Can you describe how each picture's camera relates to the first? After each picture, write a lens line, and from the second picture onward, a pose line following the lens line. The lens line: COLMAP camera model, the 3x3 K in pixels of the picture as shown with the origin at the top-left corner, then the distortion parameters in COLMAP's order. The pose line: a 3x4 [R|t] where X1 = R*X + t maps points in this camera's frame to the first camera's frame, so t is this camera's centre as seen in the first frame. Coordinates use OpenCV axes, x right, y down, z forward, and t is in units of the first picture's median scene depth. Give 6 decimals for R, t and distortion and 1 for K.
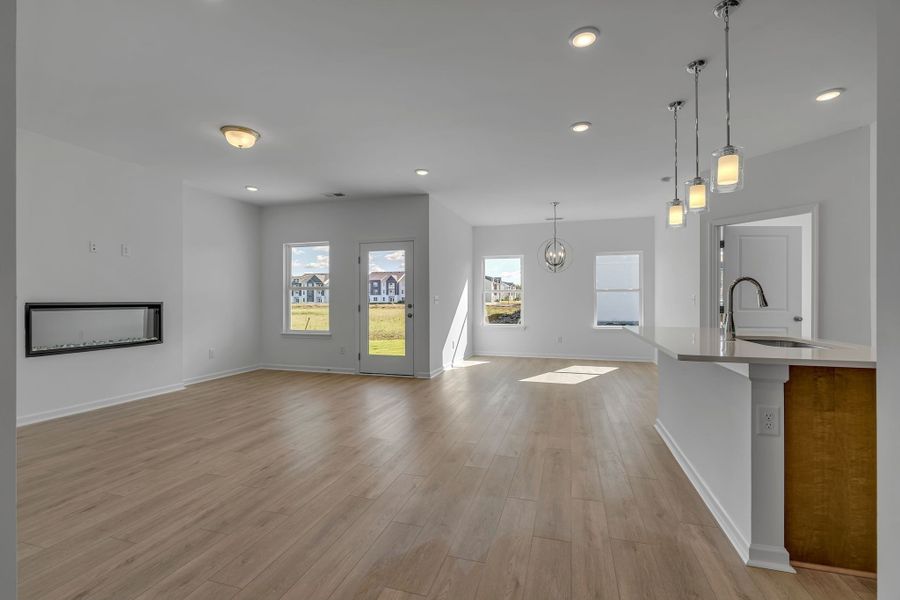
lens RADIAL K [[387.1, 0, 449.5], [0, 387.1, 301.5], [0, 0, 1]] dist [-0.009884, 0.000286]
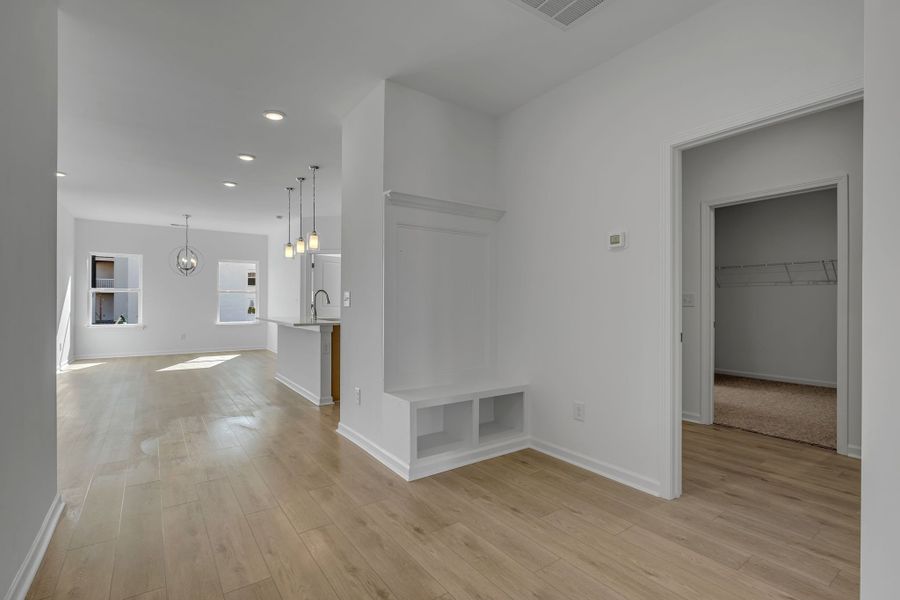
lens RADIAL K [[387.1, 0, 449.5], [0, 387.1, 301.5], [0, 0, 1]] dist [-0.009884, 0.000286]
pose [[0.581407, 0.004751, 0.813599, -0.247002], [-0.003543, 0.999988, -0.003308, 0.002591], [-0.813605, -0.000959, 0.581417, -0.364752]]
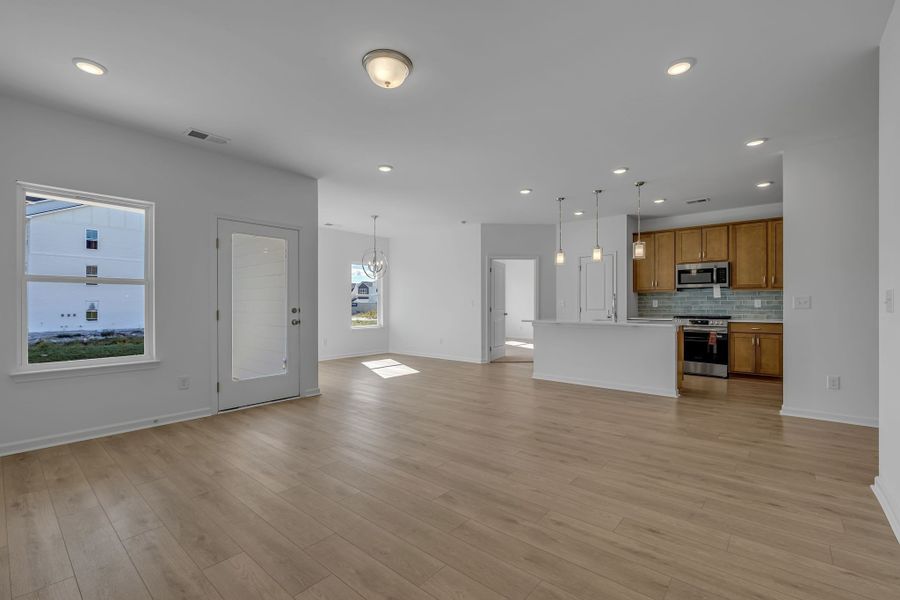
lens RADIAL K [[387.1, 0, 449.5], [0, 387.1, 301.5], [0, 0, 1]] dist [-0.009884, 0.000286]
pose [[0.420593, 0.011171, 0.907181, -0.780493], [0.001416, 0.999915, -0.012969, 0.004879], [-0.907248, 0.006739, 0.420541, 0.416436]]
